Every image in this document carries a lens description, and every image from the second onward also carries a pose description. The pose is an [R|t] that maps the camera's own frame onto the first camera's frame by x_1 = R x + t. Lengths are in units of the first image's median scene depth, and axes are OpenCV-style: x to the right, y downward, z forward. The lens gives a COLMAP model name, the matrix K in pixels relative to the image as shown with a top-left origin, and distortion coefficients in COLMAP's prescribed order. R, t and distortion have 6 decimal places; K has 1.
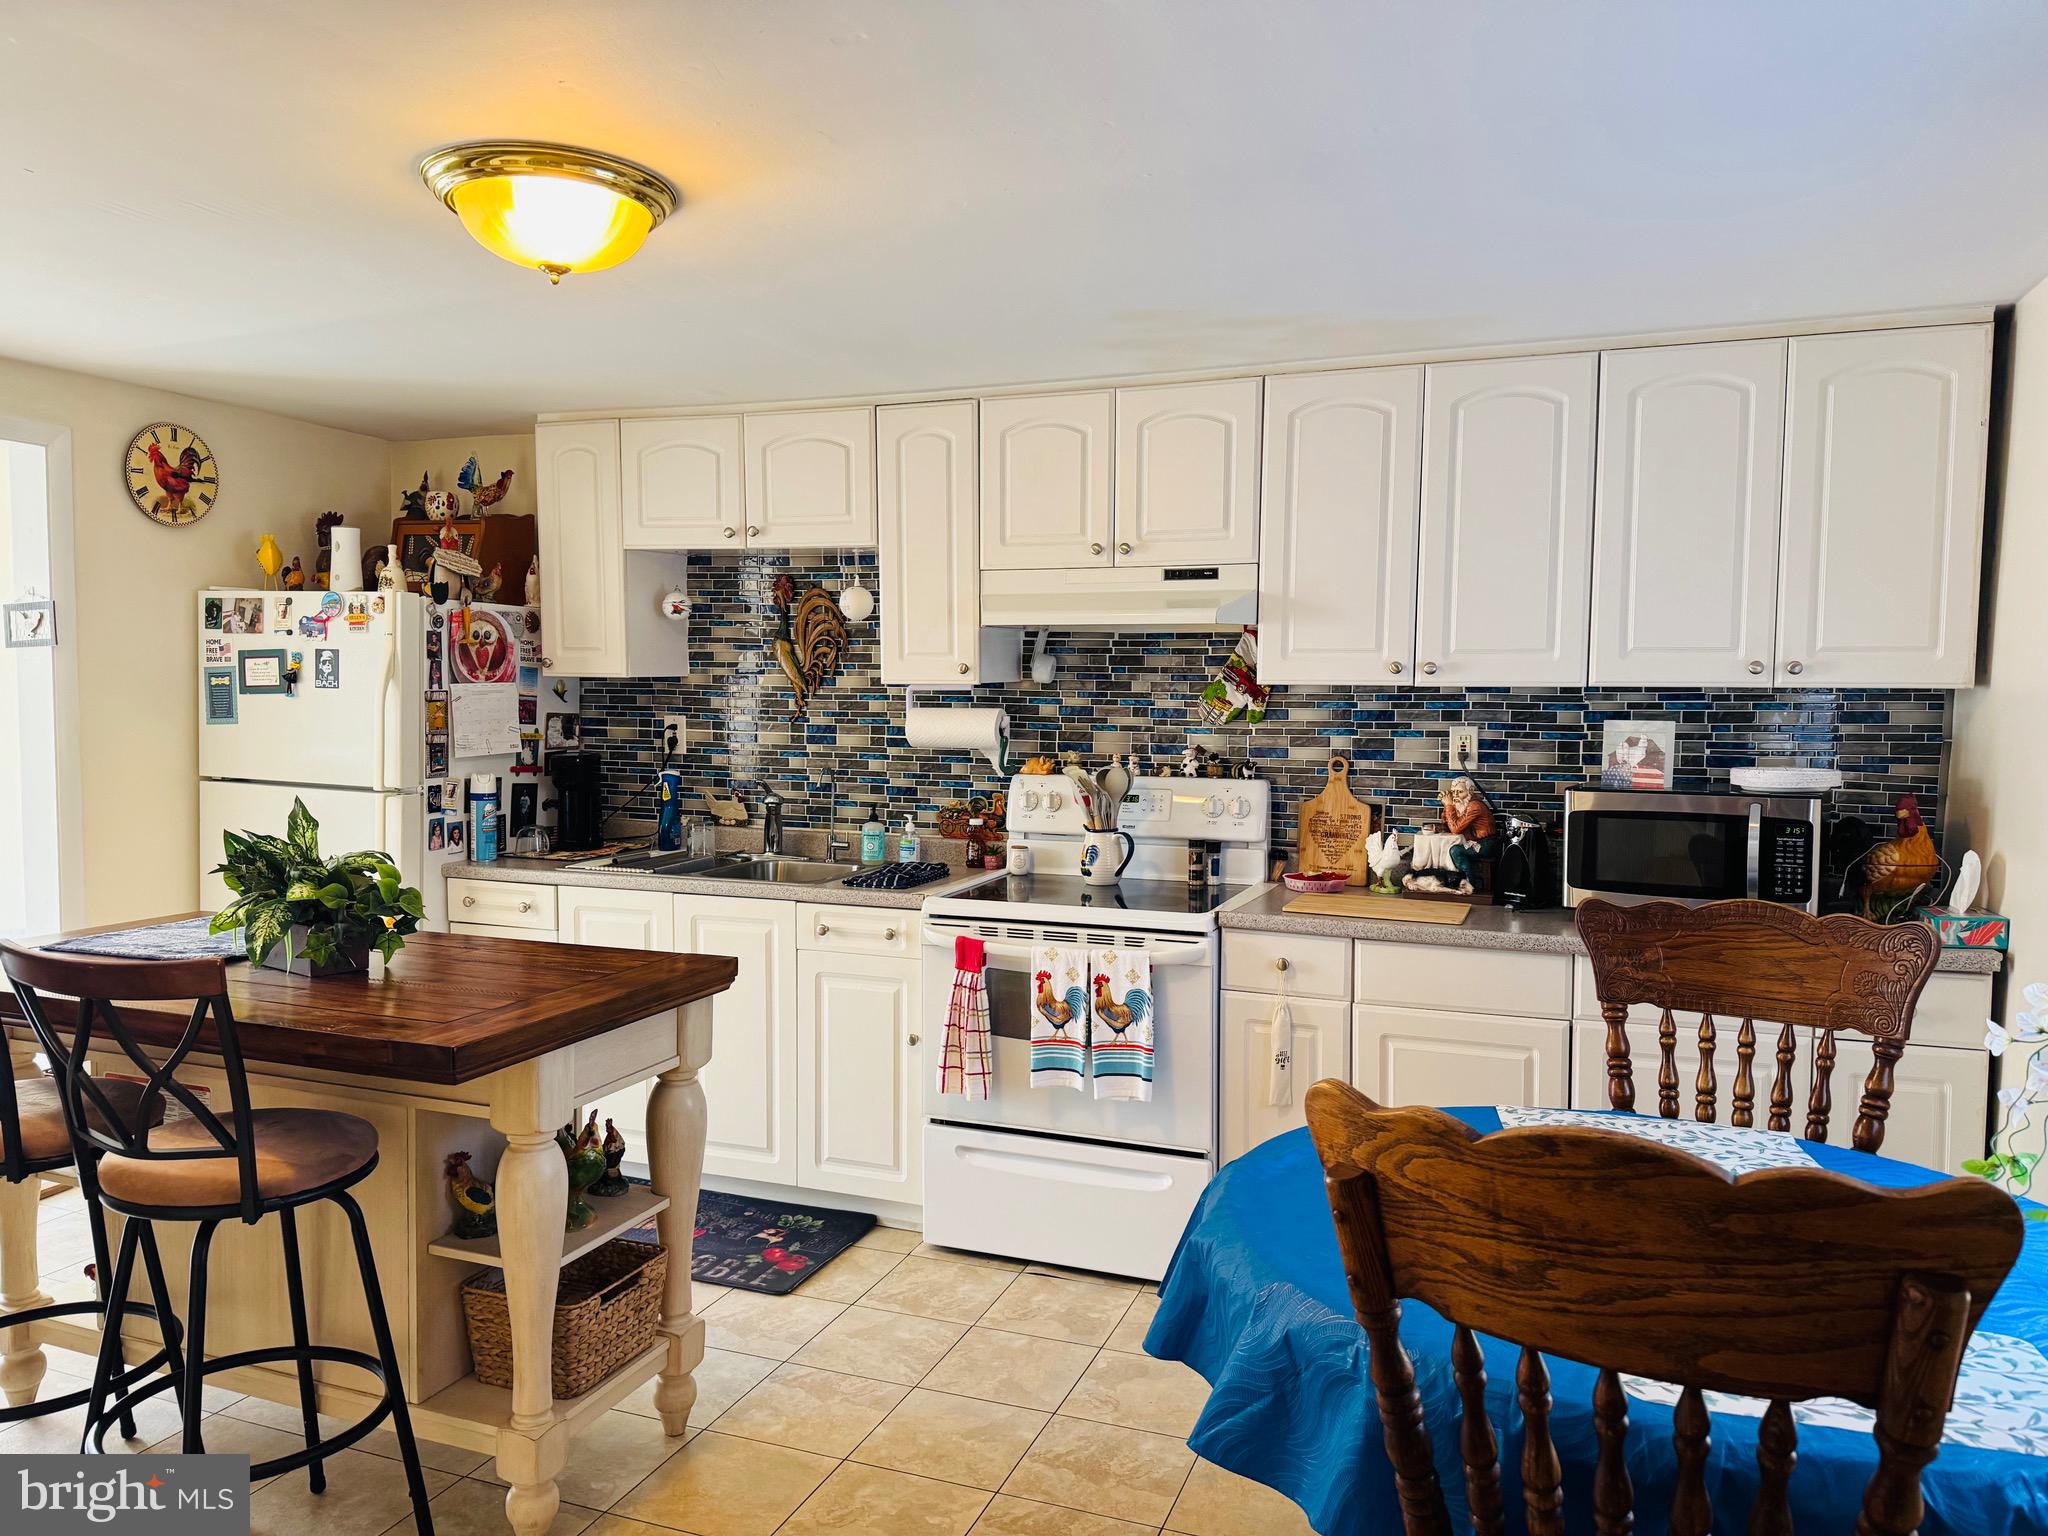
lens RADIAL K [[1427.6, 0, 1033.3], [0, 1427.6, 767.7], [0, 0, 1]] dist [0.021757, -0.056023]
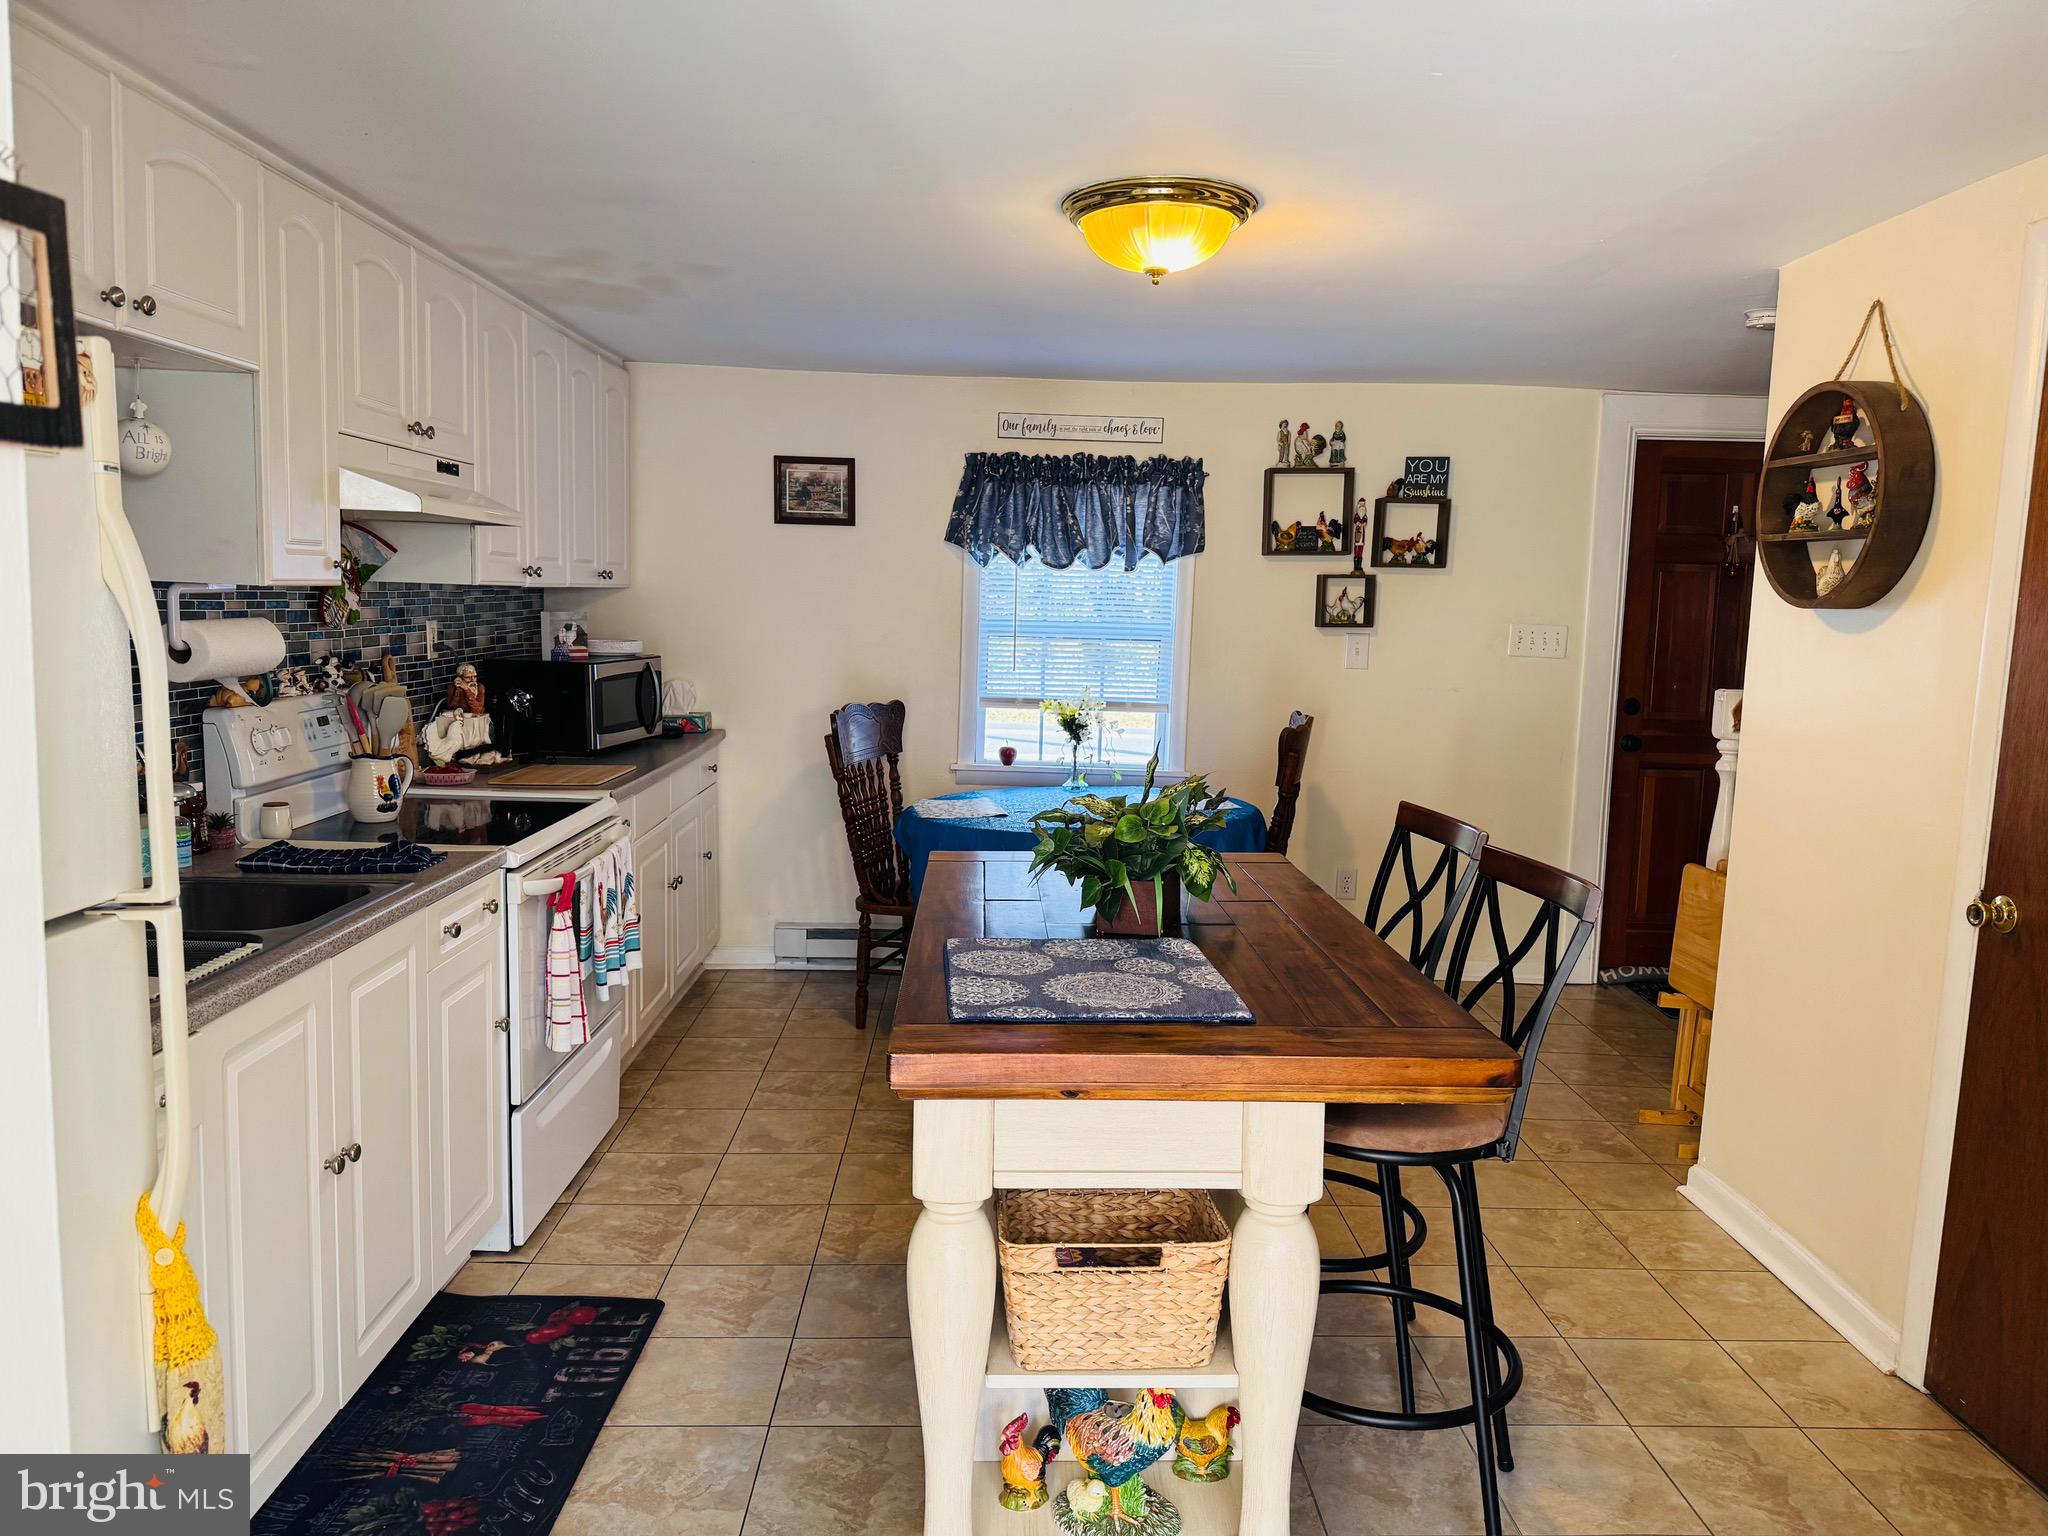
lens RADIAL K [[1427.6, 0, 1030.9], [0, 1427.6, 767.4], [0, 0, 1]] dist [0.021757, -0.056023]
pose [[-0.378763, -0.121434, 0.917492, -1.011872], [0.032668, 0.988983, 0.144382, -0.067633], [-0.924917, 0.084660, -0.370623, 1.088243]]
